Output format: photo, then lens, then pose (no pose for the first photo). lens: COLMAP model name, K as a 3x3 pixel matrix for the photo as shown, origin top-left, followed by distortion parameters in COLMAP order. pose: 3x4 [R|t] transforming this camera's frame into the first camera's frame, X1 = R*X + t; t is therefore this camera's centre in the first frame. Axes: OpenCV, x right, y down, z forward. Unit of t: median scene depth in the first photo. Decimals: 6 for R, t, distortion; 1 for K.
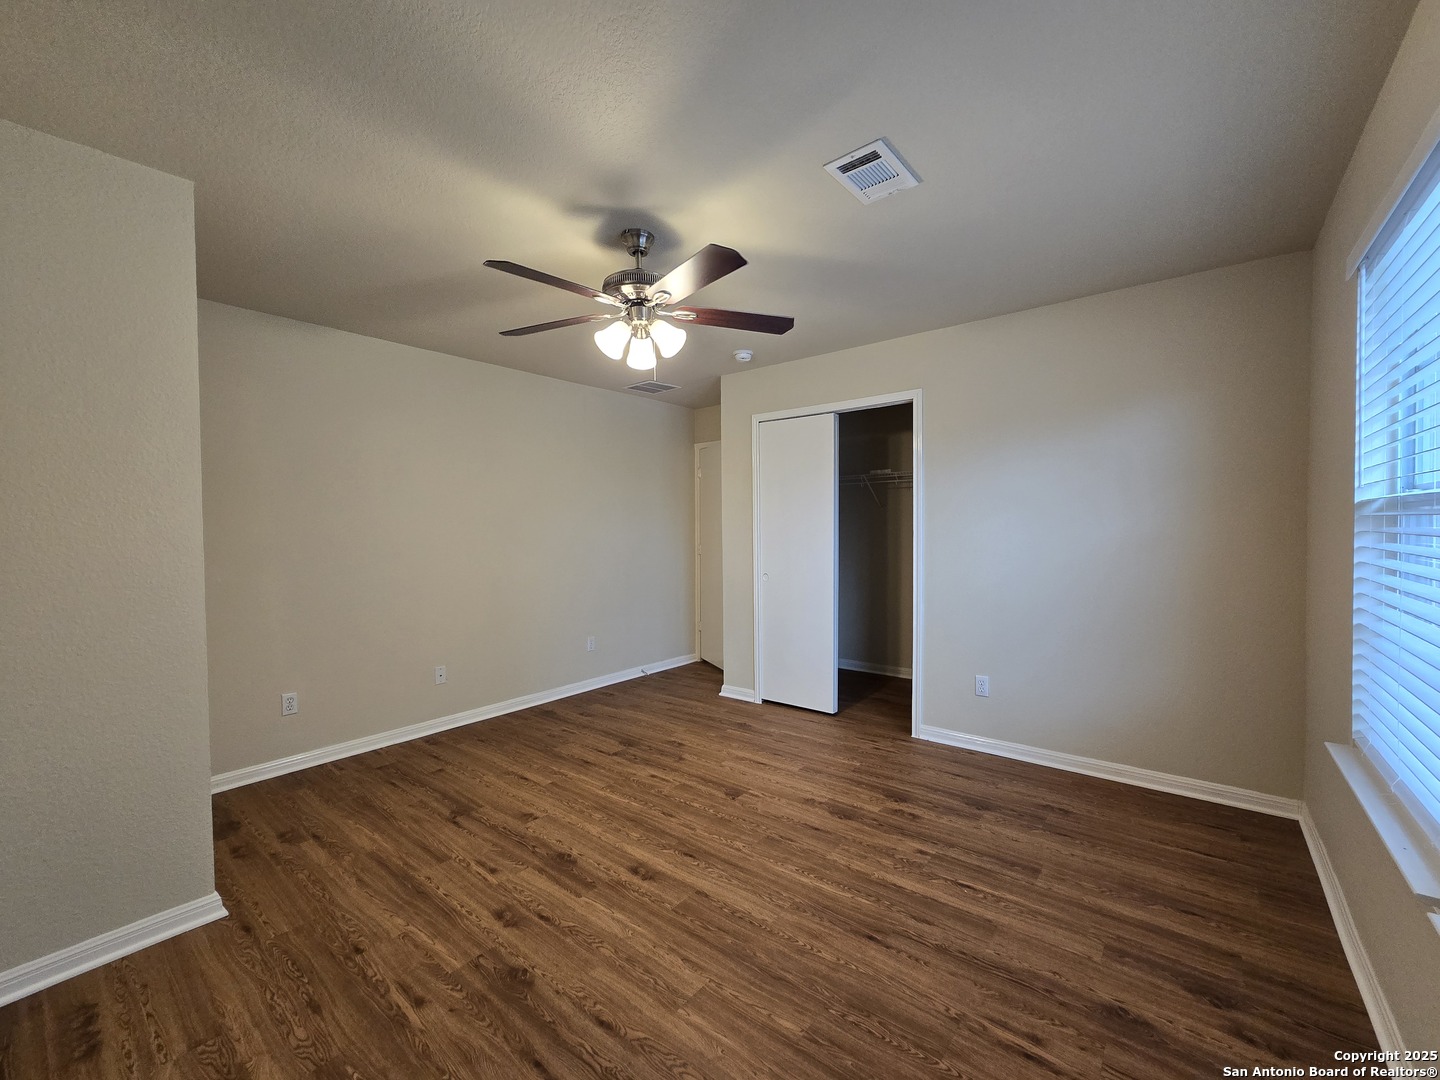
lens RADIAL K [[578.8, 0, 718.8], [0, 578.8, 541.8], [0, 0, 1]] dist [0.001322, -0.000015]
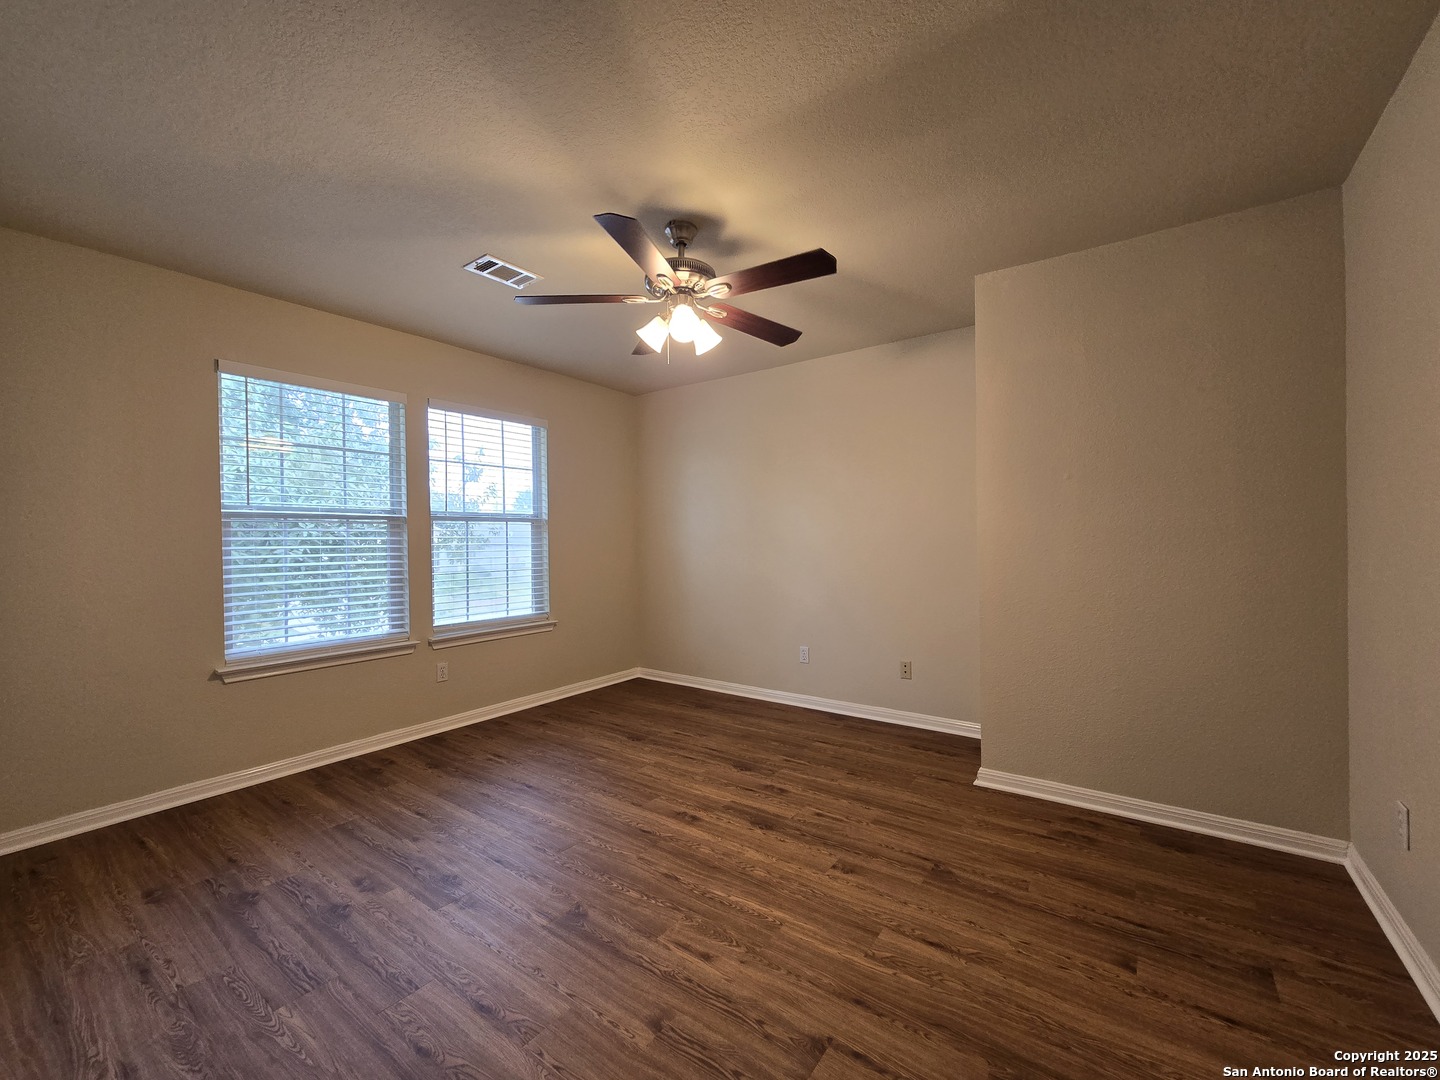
lens RADIAL K [[578.8, 0, 719.0], [0, 578.8, 531.2], [0, 0, 1]] dist [0.001322, -0.000015]
pose [[-0.998249, 0.022384, -0.054756, -0.133538], [0.021558, 0.999646, 0.015617, -0.009308], [0.055086, 0.014409, -0.998378, 1.976049]]
